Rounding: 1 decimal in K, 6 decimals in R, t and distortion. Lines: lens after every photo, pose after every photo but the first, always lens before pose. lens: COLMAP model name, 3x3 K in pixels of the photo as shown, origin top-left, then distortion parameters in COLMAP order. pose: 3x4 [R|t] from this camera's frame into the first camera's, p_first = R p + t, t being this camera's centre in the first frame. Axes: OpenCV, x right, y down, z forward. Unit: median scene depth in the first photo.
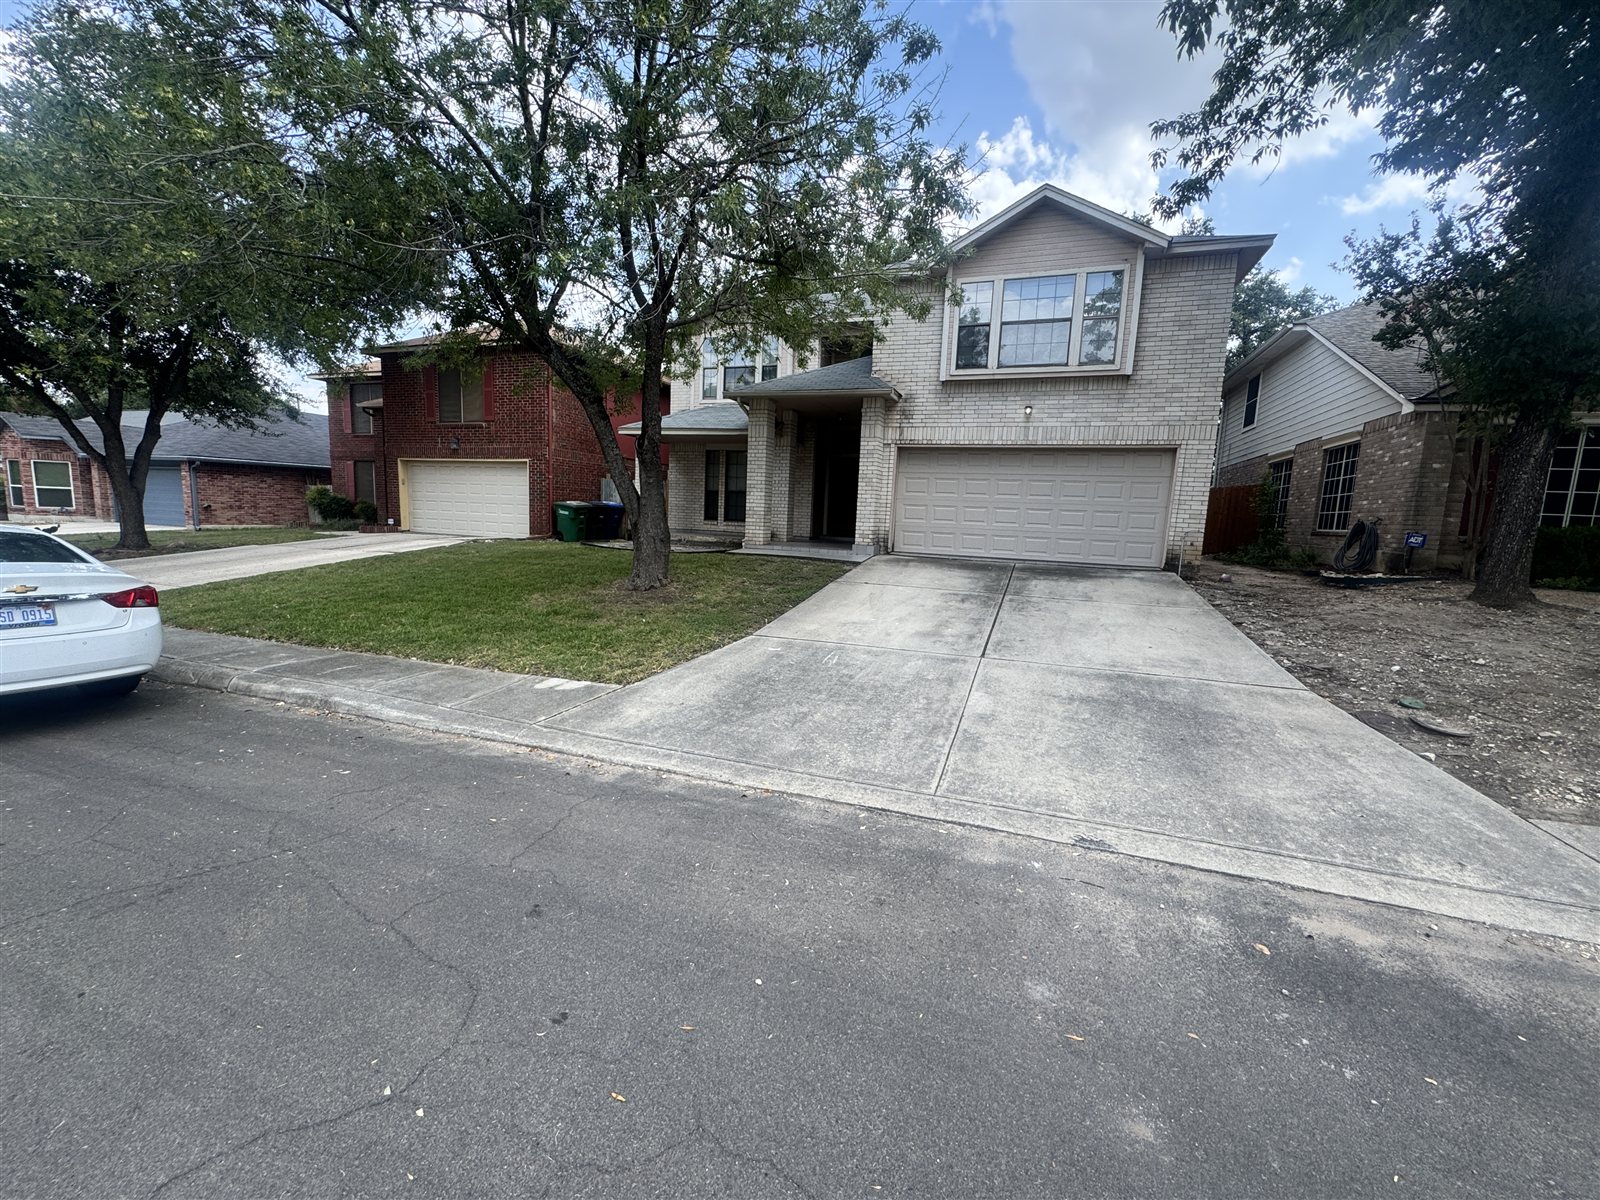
lens RADIAL K [[642.2, 0, 801.5], [0, 642.2, 597.3], [0, 0, 1]] dist [0.000411, -0.000150]
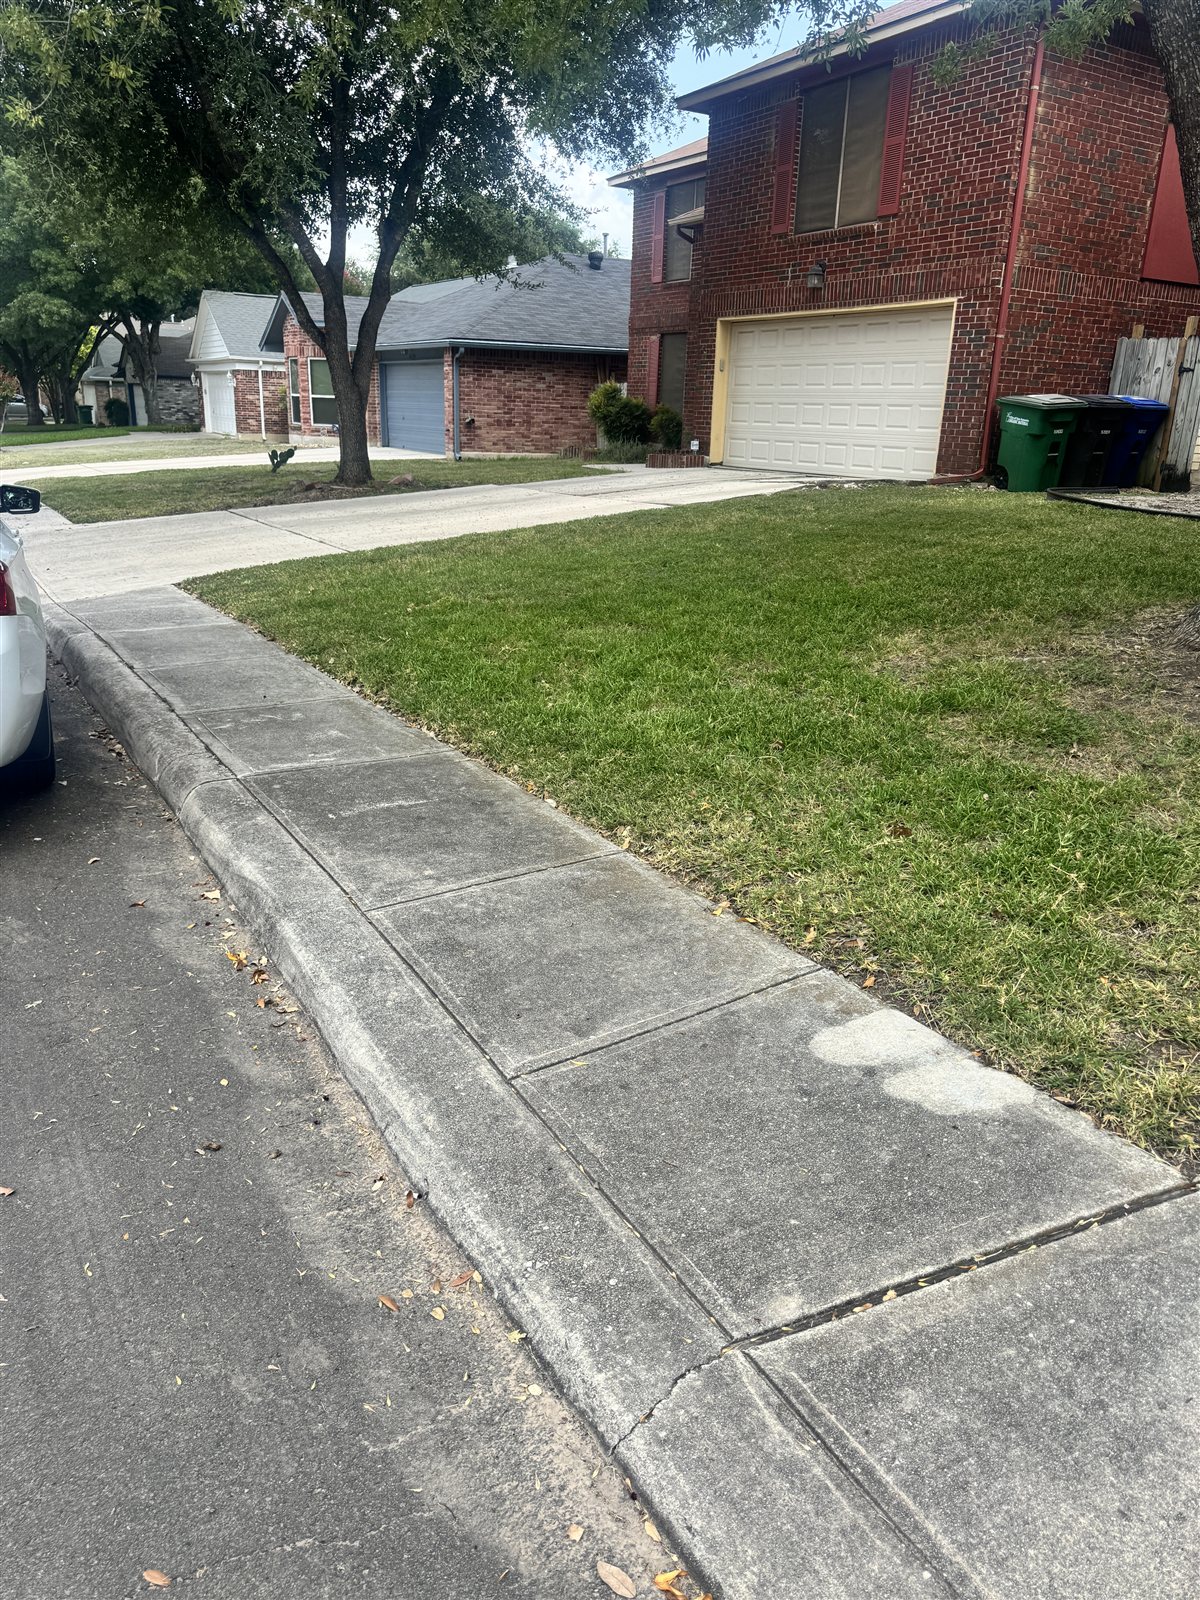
lens RADIAL K [[1138.6, 0, 600.0], [0, 1138.6, 800.0], [0, 0, 1]] dist [0.014445, -0.007035]
pose [[0.774359, 0.189688, -0.603644, -0.127724], [-0.082274, 0.976092, 0.201184, -0.024841], [0.627375, -0.106125, 0.771452, 0.344515]]
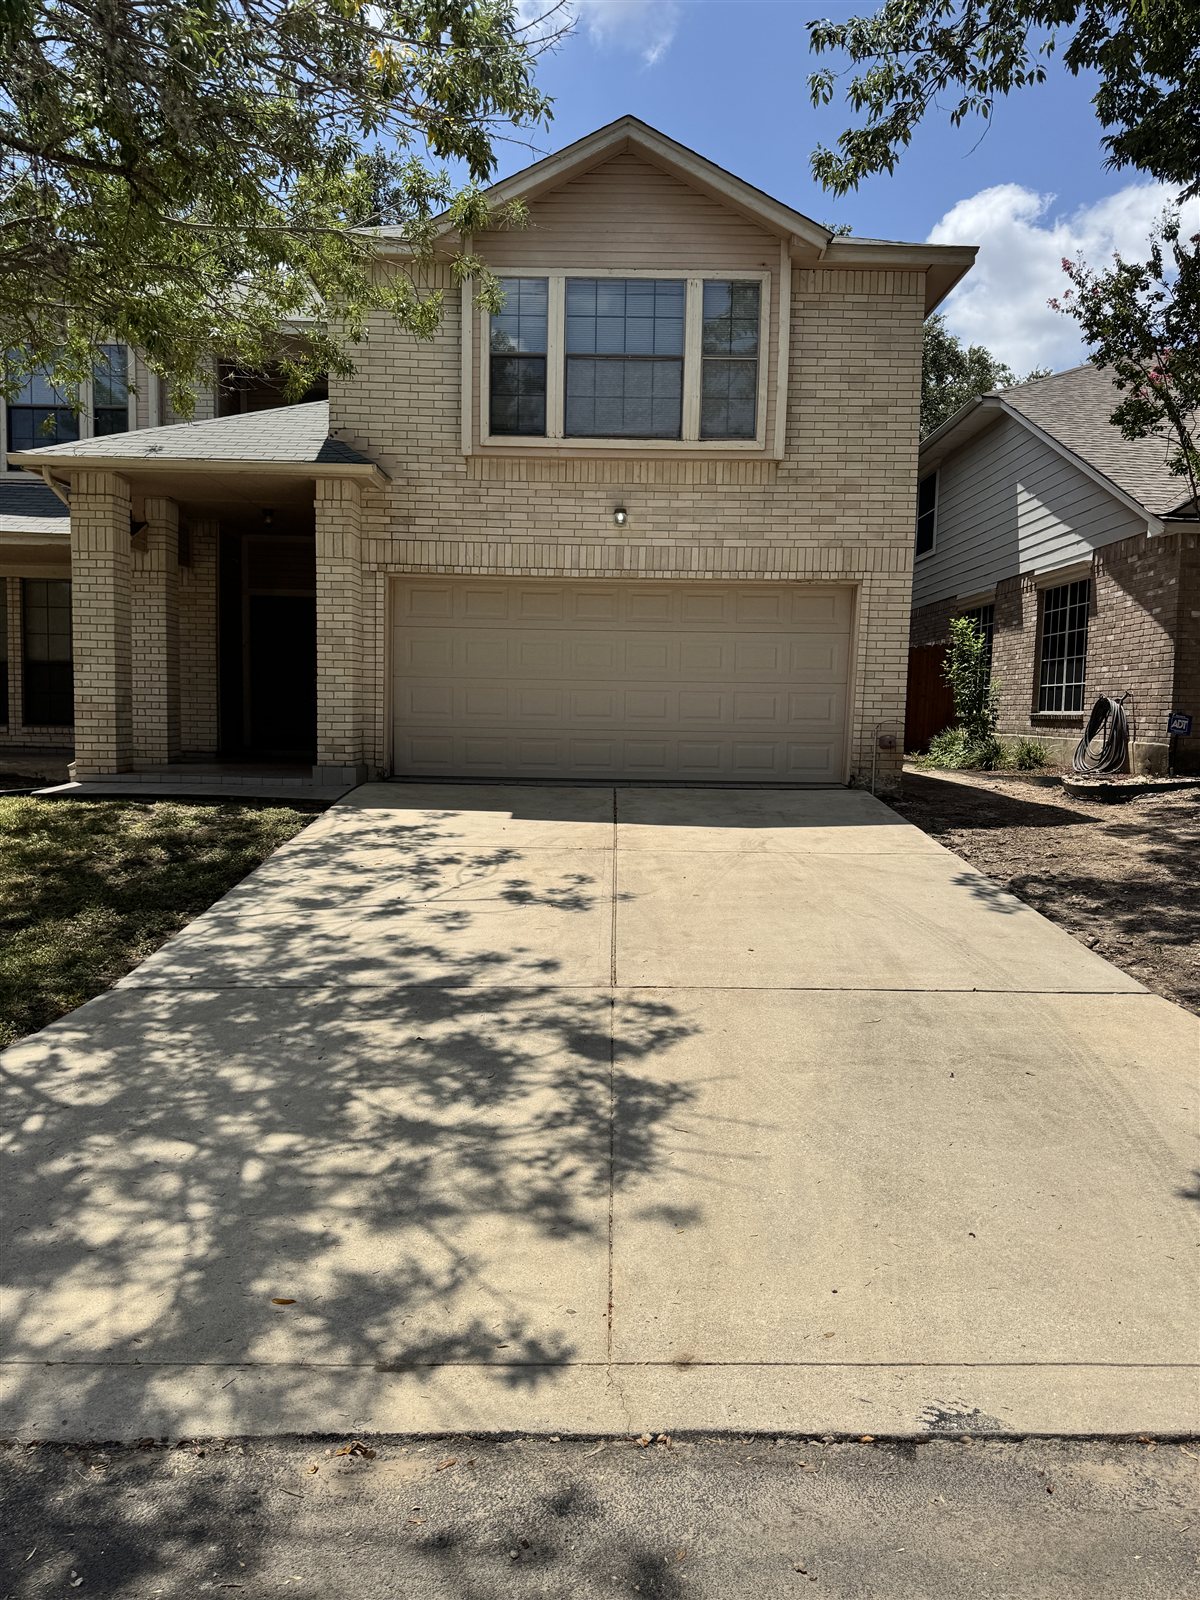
lens RADIAL K [[1123.4, 0, 600.0], [0, 1123.4, 800.0], [0, 0, 1]] dist [0.099535, -0.133688]
pose [[0.938325, -0.052661, 0.341721, -0.018226], [0.066131, 0.997421, -0.027878, -0.019262], [-0.339372, 0.048757, 0.939388, 0.104765]]
